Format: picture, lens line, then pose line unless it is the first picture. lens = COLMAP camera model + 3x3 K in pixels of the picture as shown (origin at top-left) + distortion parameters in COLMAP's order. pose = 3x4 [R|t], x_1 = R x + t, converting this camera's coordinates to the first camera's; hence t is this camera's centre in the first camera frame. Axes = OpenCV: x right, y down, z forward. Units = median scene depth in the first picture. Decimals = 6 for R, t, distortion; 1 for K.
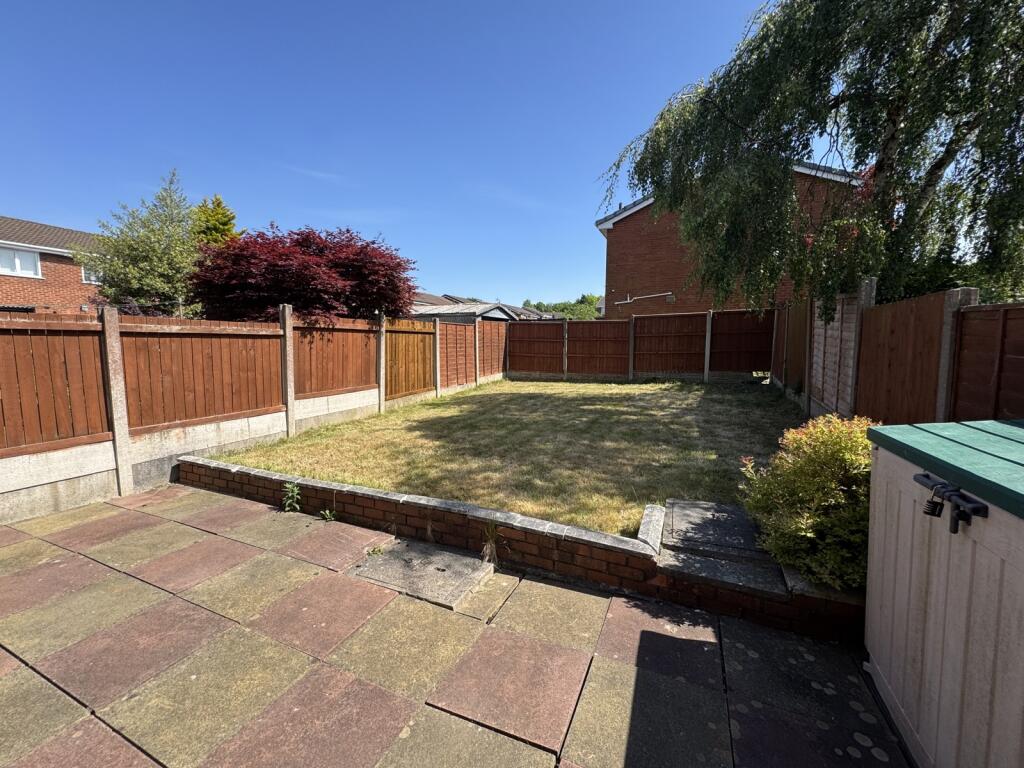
lens RADIAL K [[409.6, 0, 512.4], [0, 409.6, 386.2], [0, 0, 1]] dist [-0.001835, -0.000042]
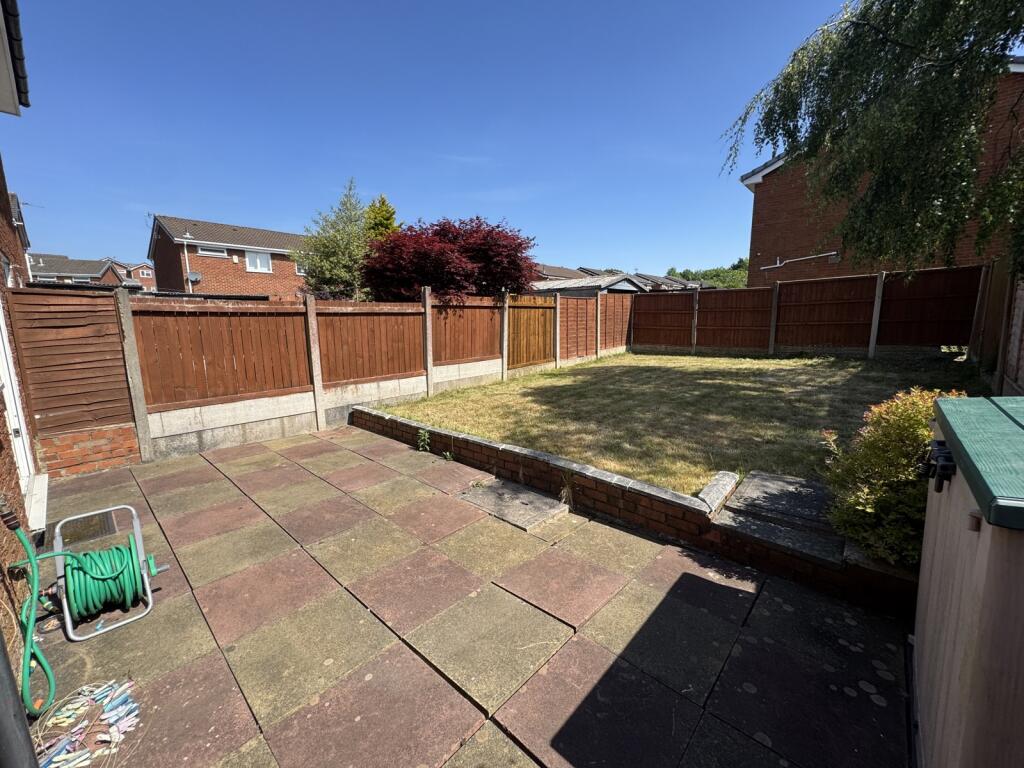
lens RADIAL K [[409.6, 0, 512.4], [0, 409.6, 386.2], [0, 0, 1]] dist [-0.001835, -0.000042]
pose [[0.946052, 0.037163, -0.321875, 0.101805], [-0.016690, 0.997671, 0.066134, 0.010058], [0.323583, -0.057194, 0.944470, -0.088536]]
